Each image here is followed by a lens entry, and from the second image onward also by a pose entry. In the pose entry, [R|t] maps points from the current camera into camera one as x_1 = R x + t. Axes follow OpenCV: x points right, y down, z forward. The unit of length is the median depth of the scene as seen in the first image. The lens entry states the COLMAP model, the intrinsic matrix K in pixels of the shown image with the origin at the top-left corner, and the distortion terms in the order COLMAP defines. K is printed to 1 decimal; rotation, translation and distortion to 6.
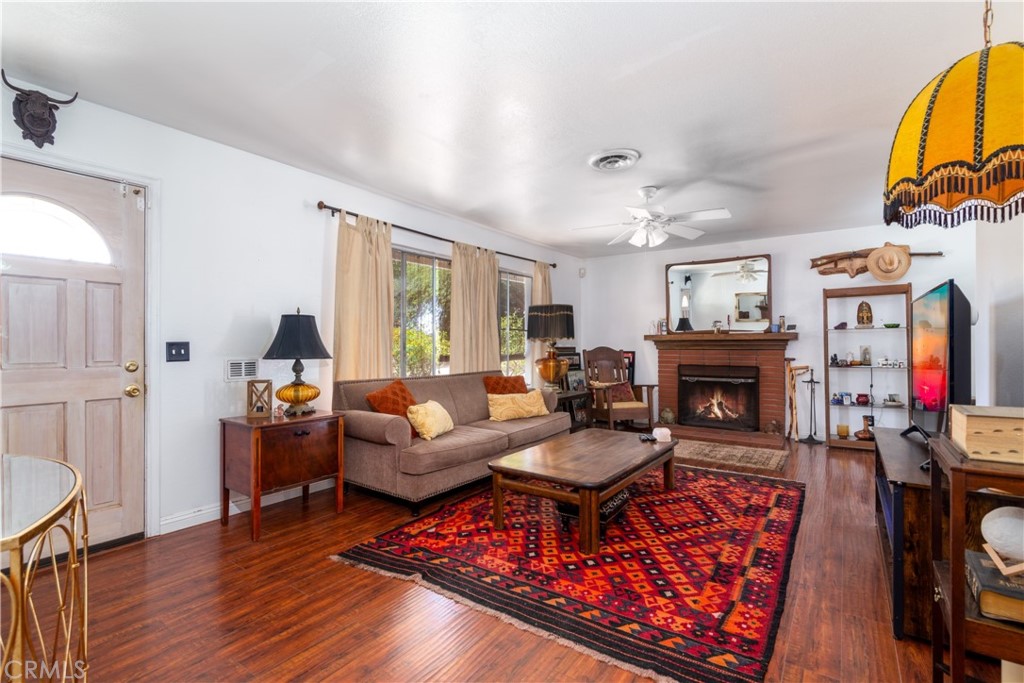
lens RADIAL K [[467.8, 0, 509.1], [0, 467.8, 341.5], [0, 0, 1]] dist [0.000099, -0.001013]
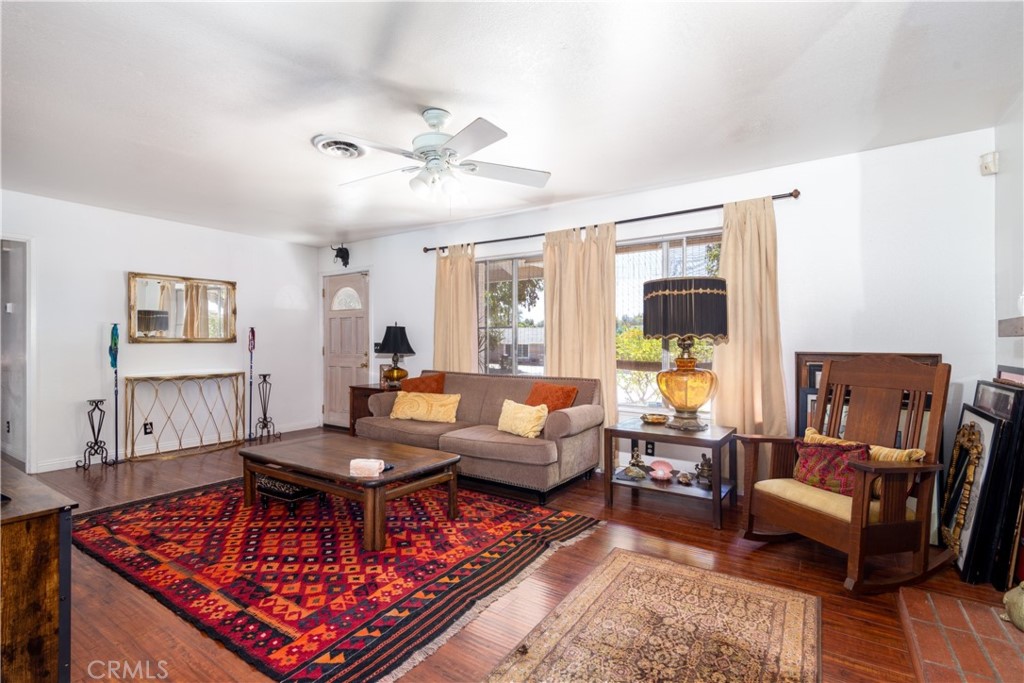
lens RADIAL K [[476.6, 0, 495.7], [0, 476.6, 339.0], [0, 0, 1]] dist [0.033087, -0.000612]
pose [[0.004944, -0.006072, -0.999969, 1.237127], [0.006980, 0.999957, -0.006037, -0.001156], [0.999963, -0.006950, 0.004986, 1.358398]]
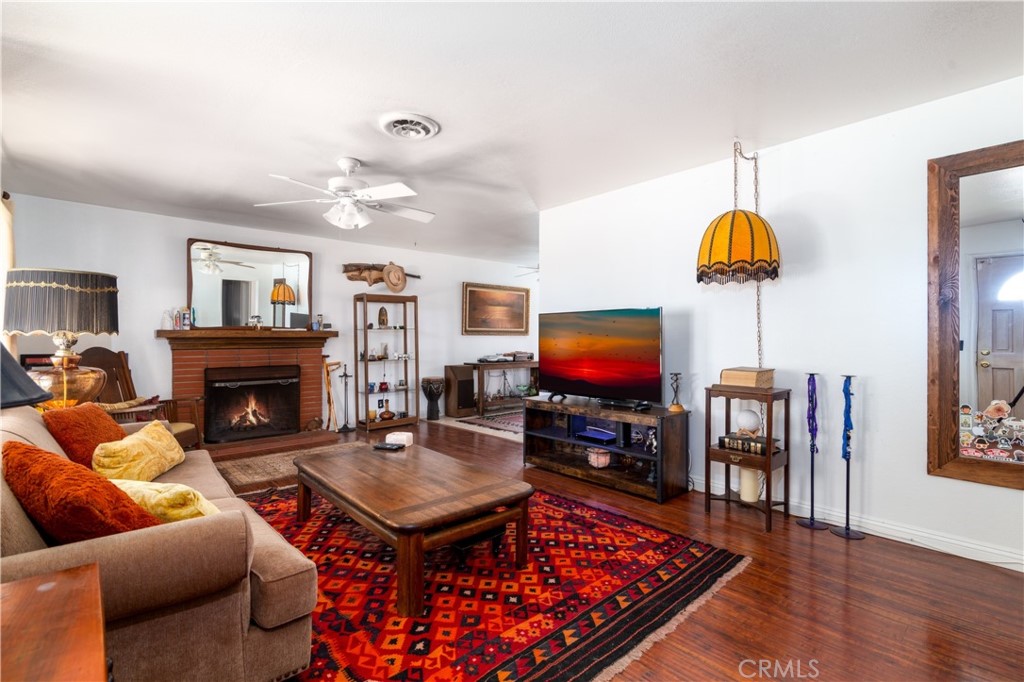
lens RADIAL K [[467.8, 0, 509.1], [0, 467.8, 341.0], [0, 0, 1]] dist [0.000099, -0.001013]
pose [[0.223795, -0.001312, 0.974635, -0.593963], [-0.001855, 0.999997, 0.001772, 0.001885], [-0.974634, -0.002204, 0.223792, 0.655530]]
